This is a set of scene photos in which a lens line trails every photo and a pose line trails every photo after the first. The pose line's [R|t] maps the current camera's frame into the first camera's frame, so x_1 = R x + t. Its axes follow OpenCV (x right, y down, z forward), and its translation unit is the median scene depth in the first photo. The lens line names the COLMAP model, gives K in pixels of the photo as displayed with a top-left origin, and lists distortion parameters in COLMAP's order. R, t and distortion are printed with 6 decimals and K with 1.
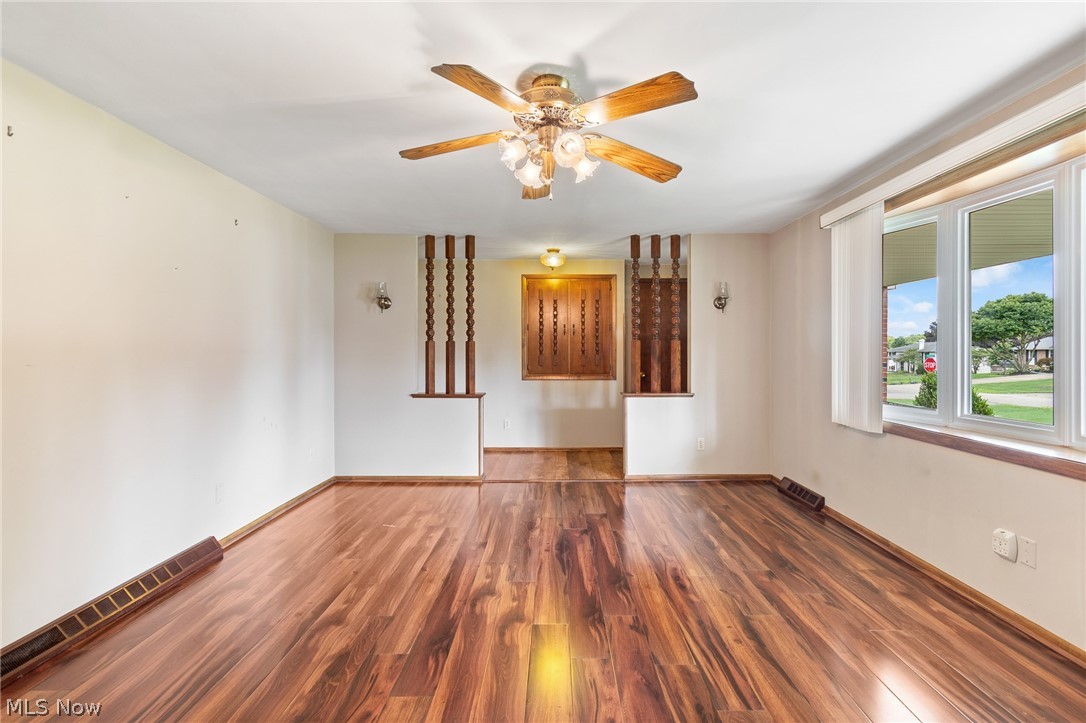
lens RADIAL K [[493.9, 0, 543.9], [0, 493.9, 352.3], [0, 0, 1]] dist [-0.000237, -0.000038]
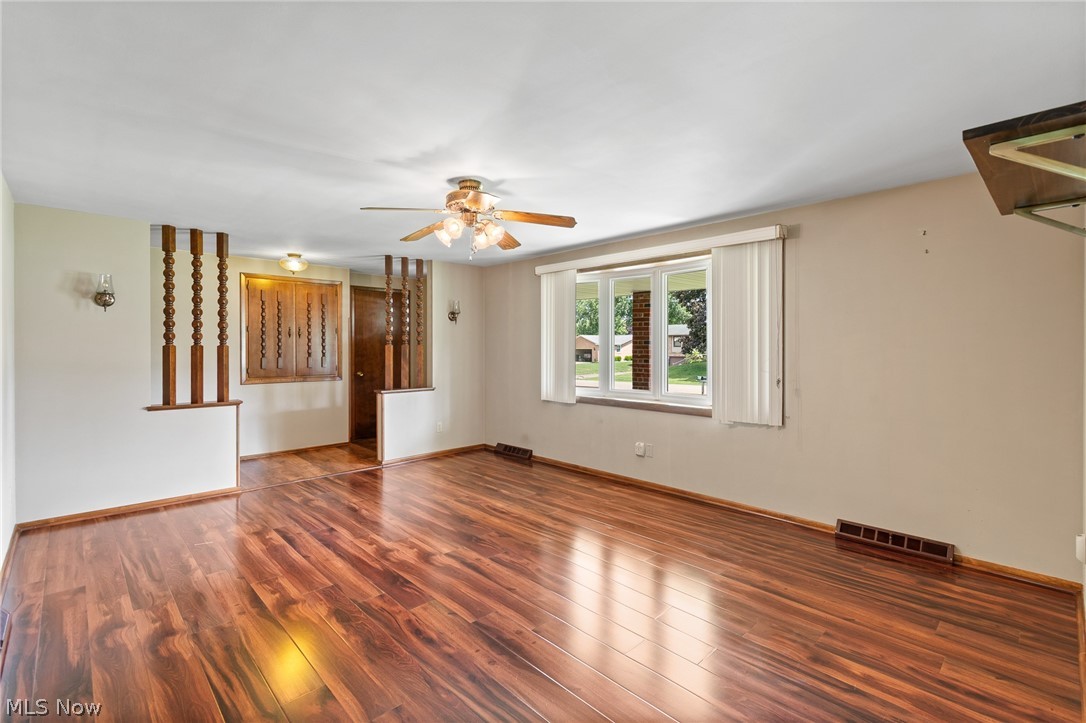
lens RADIAL K [[493.9, 0, 543.9], [0, 493.9, 352.3], [0, 0, 1]] dist [-0.000237, -0.000038]
pose [[0.725376, -0.008689, 0.688298, -0.395907], [0.001780, 0.999941, 0.010747, -0.021114], [-0.688351, -0.006570, 0.725348, -0.112295]]
